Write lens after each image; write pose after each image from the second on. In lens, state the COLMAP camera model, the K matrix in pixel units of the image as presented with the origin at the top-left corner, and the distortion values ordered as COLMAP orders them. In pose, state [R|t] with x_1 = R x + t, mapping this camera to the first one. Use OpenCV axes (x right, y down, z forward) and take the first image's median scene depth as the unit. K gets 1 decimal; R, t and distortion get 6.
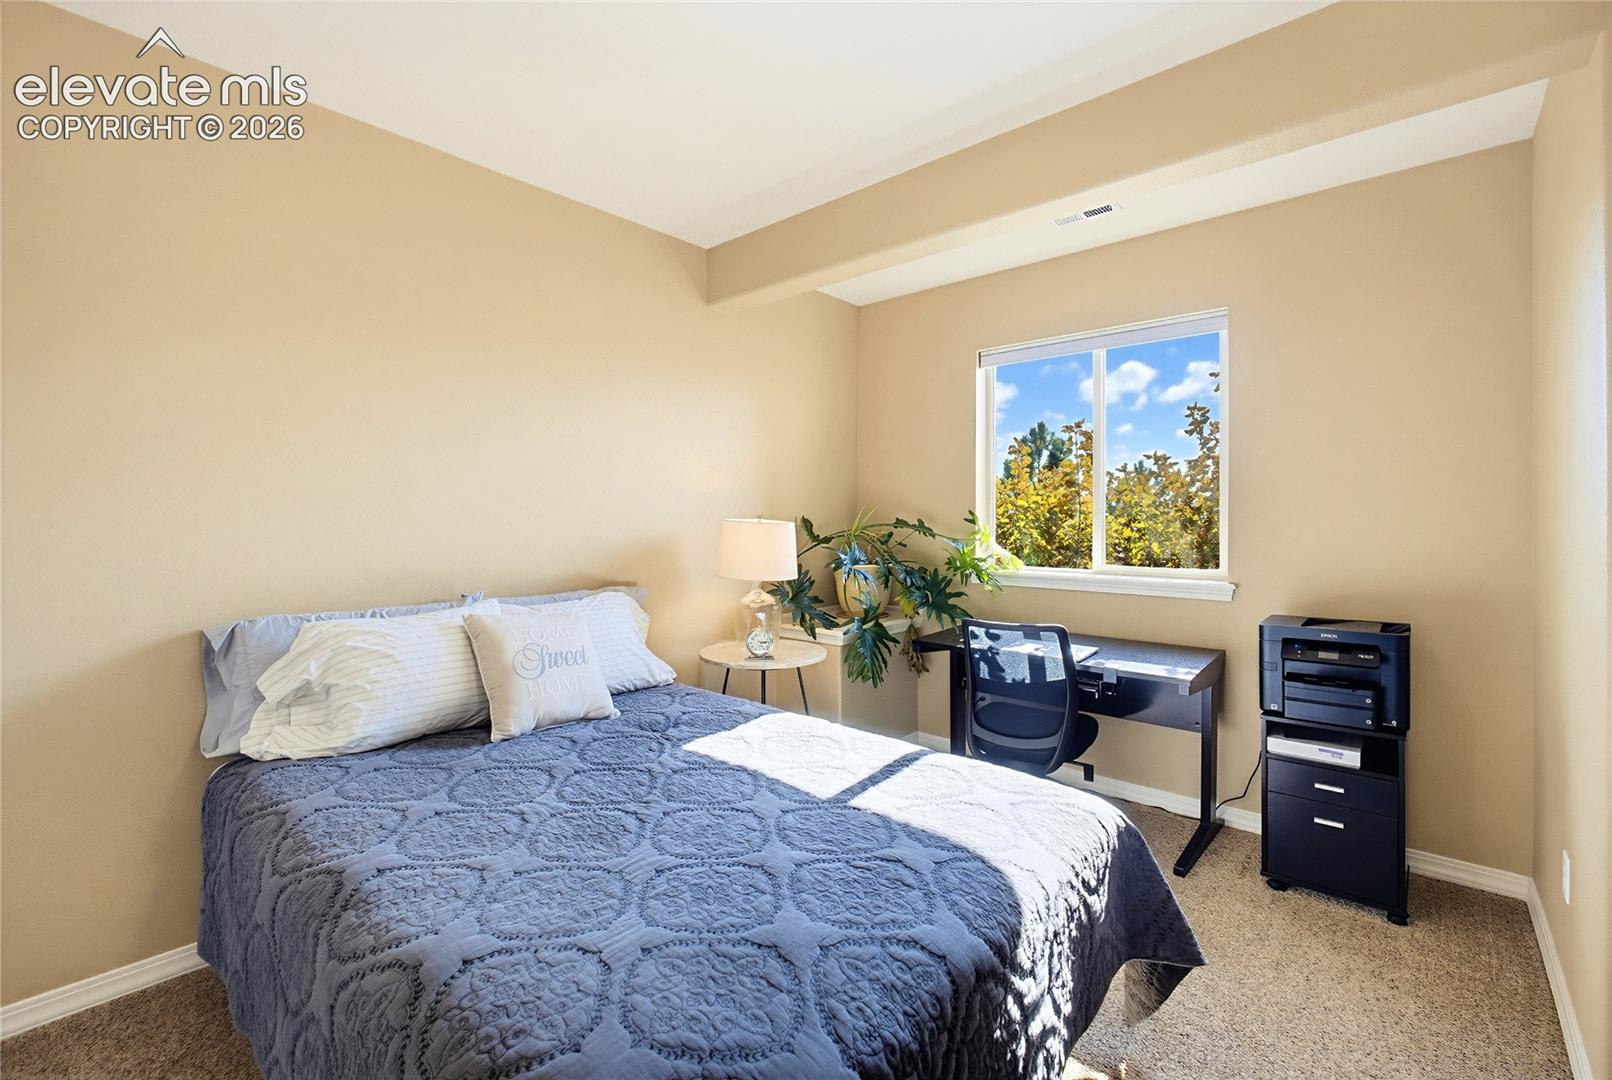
lens RADIAL K [[691.2, 0, 803.0], [0, 691.2, 527.0], [0, 0, 1]] dist [-0.019145, 0.006437]
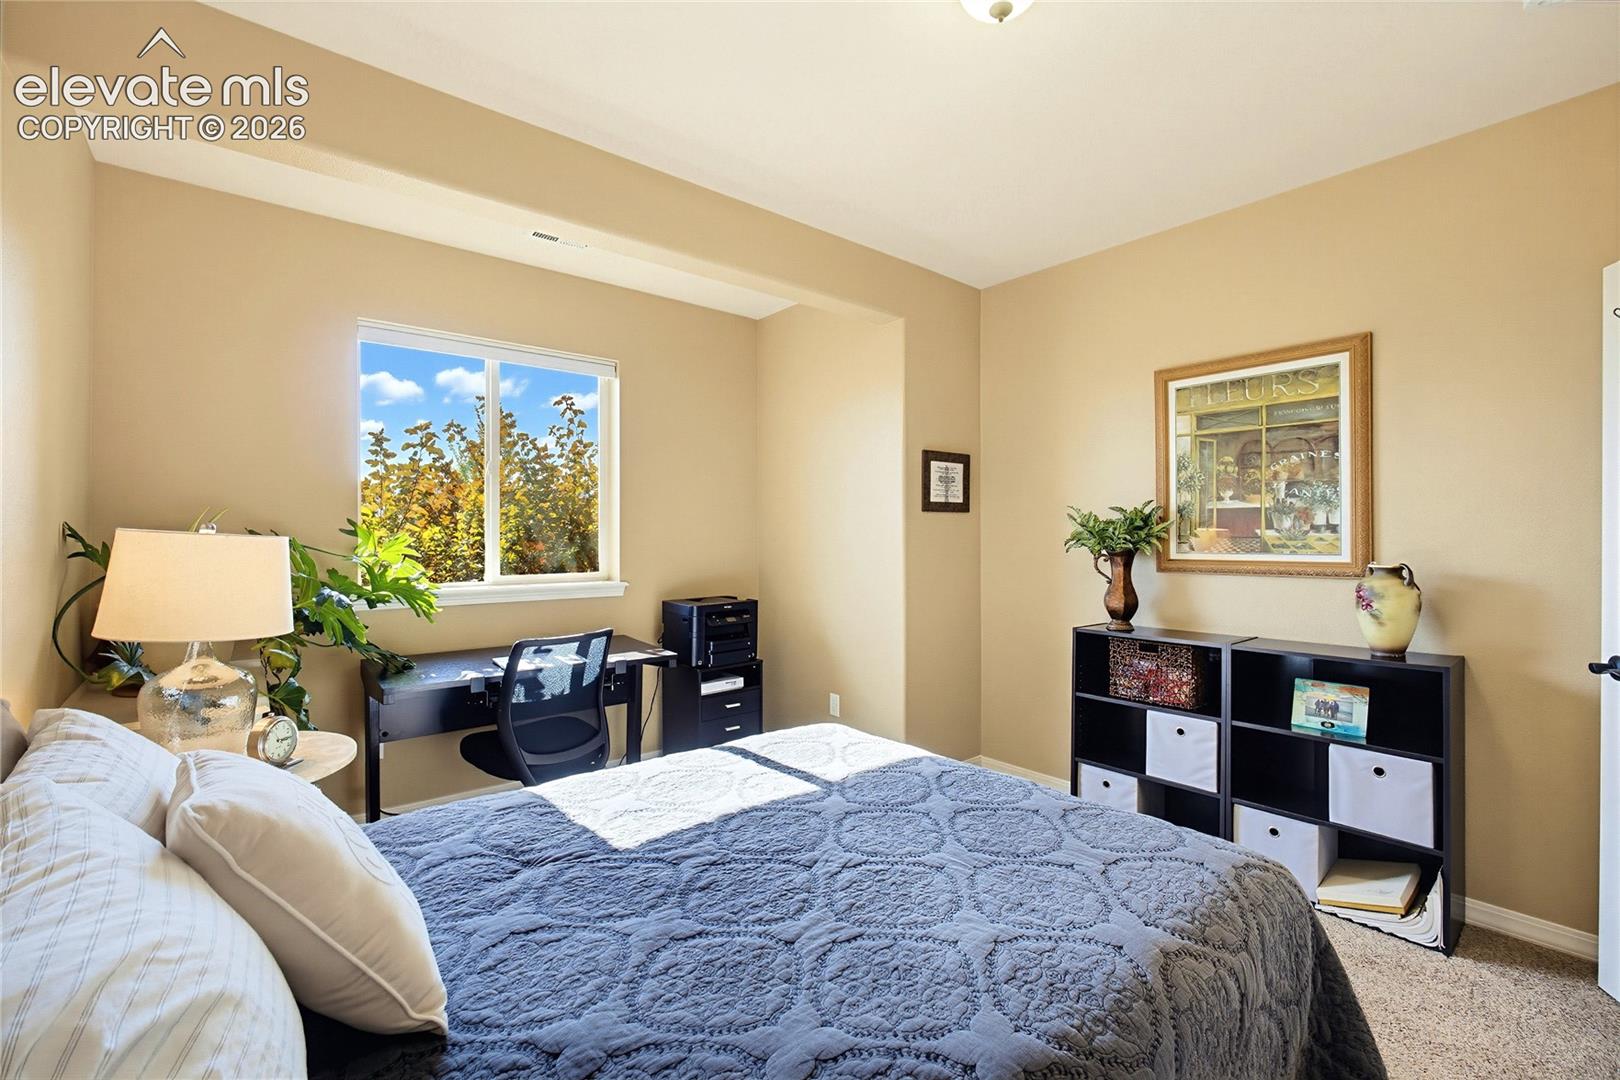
lens RADIAL K [[694.6, 0, 807.0], [0, 694.6, 526.9], [0, 0, 1]] dist [-0.019145, 0.006437]
pose [[0.136483, 0.005953, 0.990625, -0.787637], [0.010769, 0.999914, -0.007493, -0.006049], [-0.990584, 0.011691, 0.136407, 0.647927]]
